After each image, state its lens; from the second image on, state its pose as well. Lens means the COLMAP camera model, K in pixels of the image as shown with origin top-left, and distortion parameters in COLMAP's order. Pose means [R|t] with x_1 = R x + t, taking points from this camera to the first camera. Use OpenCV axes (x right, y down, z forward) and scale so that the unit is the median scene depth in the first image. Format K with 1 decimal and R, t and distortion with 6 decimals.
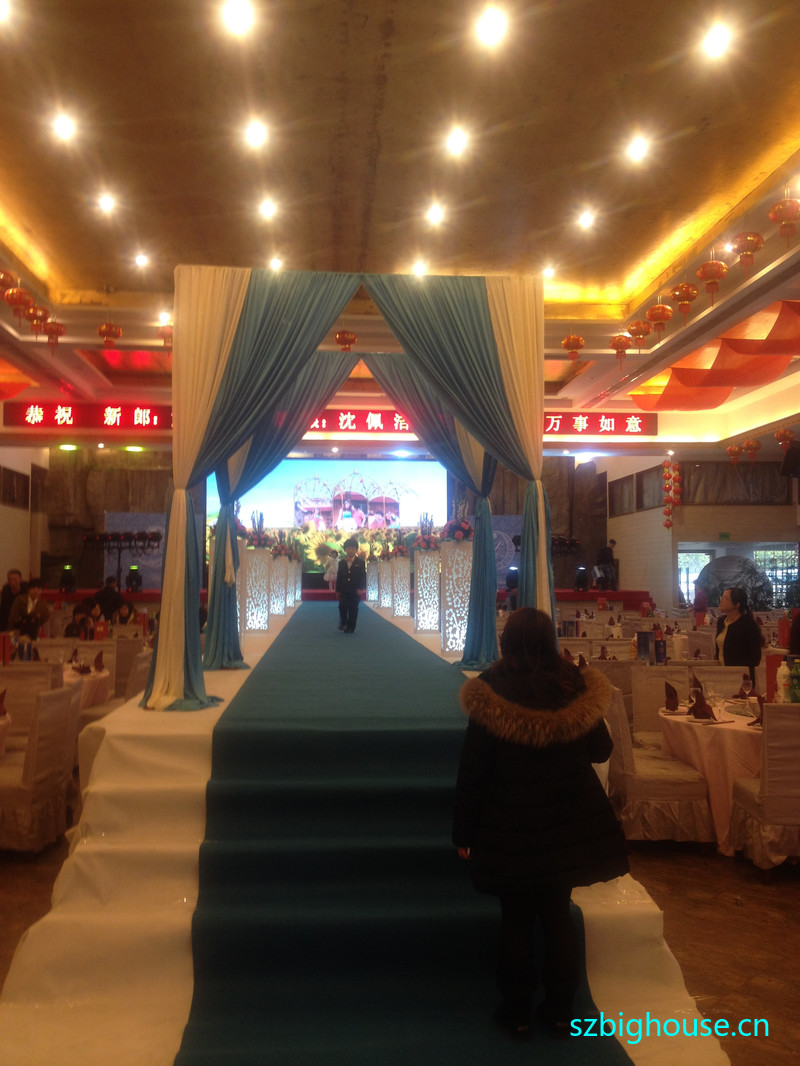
lens RADIAL K [[1069.1, 0, 406.7], [0, 1069.1, 558.9], [0, 0, 1]] dist [0.085663, 0.000000]
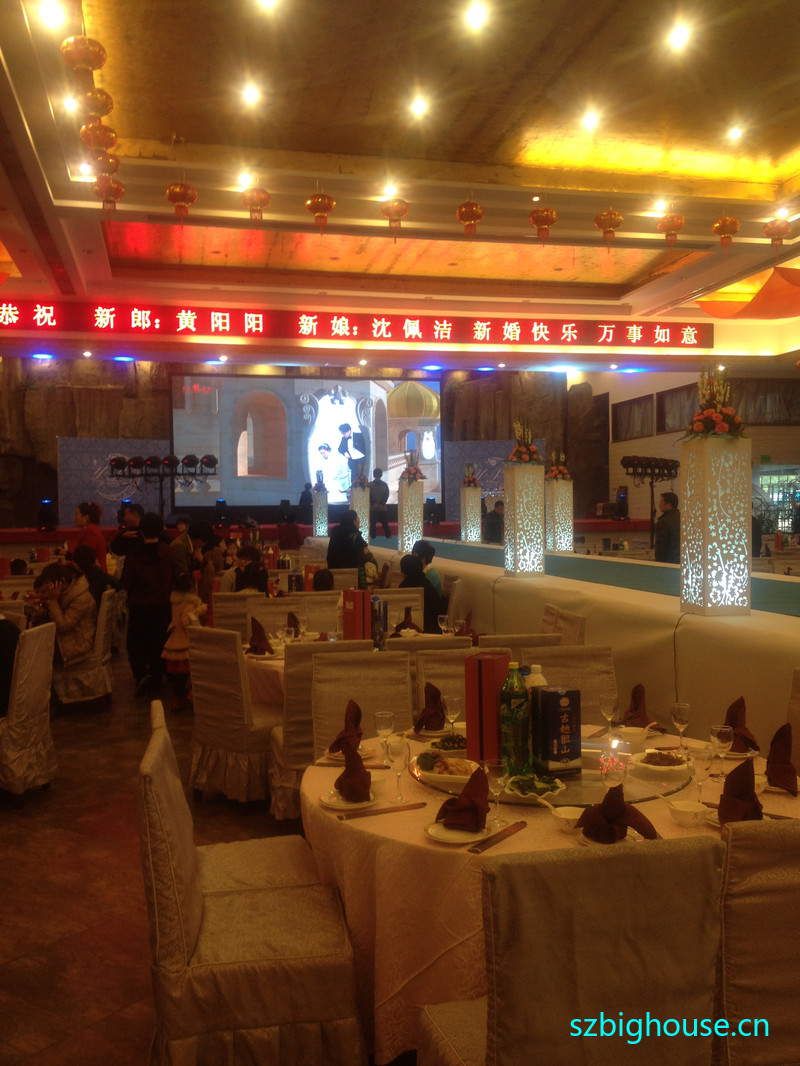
lens RADIAL K [[1069.1, 0, 417.5], [0, 1069.1, 527.8], [0, 0, 1]] dist [0.085663, 0.000000]
pose [[0.988068, -0.016665, 0.153116, -0.158441], [0.011759, 0.999390, 0.032895, 0.004182], [-0.153571, -0.030702, 0.987661, 0.133011]]
